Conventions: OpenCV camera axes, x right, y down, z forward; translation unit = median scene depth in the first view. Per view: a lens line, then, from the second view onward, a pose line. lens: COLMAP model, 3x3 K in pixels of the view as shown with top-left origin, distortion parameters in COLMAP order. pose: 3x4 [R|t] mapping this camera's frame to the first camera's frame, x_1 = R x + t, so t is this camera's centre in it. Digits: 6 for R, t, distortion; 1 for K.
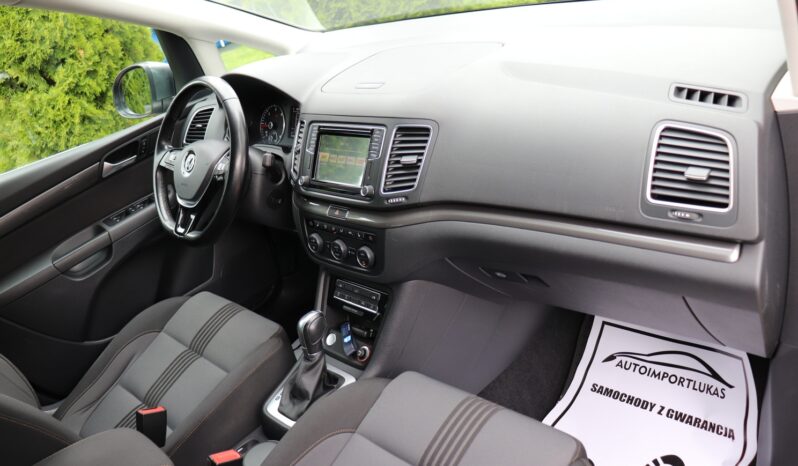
lens RADIAL K [[660.2, 0, 392.9], [0, 660.2, 230.7], [0, 0, 1]] dist [-0.179175, 0.147542]
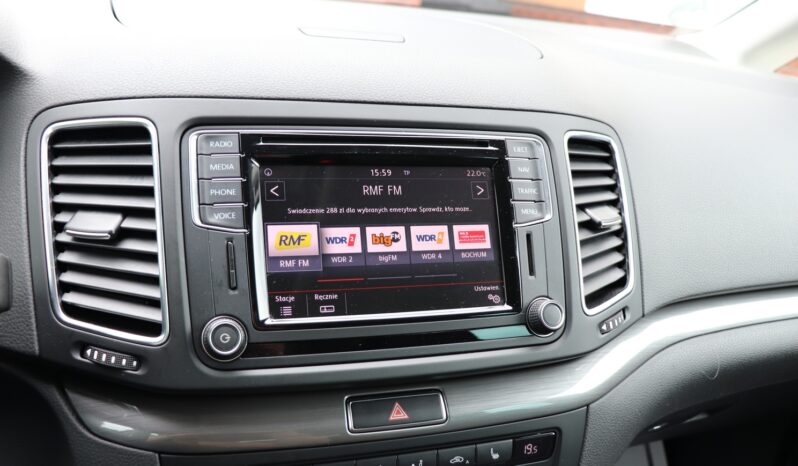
lens RADIAL K [[660.2, 0, 395.2], [0, 660.2, 232.4], [0, 0, 1]] dist [-0.179175, 0.147542]
pose [[0.428469, -0.035935, 0.902842, -0.347398], [0.199722, 0.978260, -0.055847, -0.091005], [-0.881207, 0.204246, 0.426331, 0.841423]]
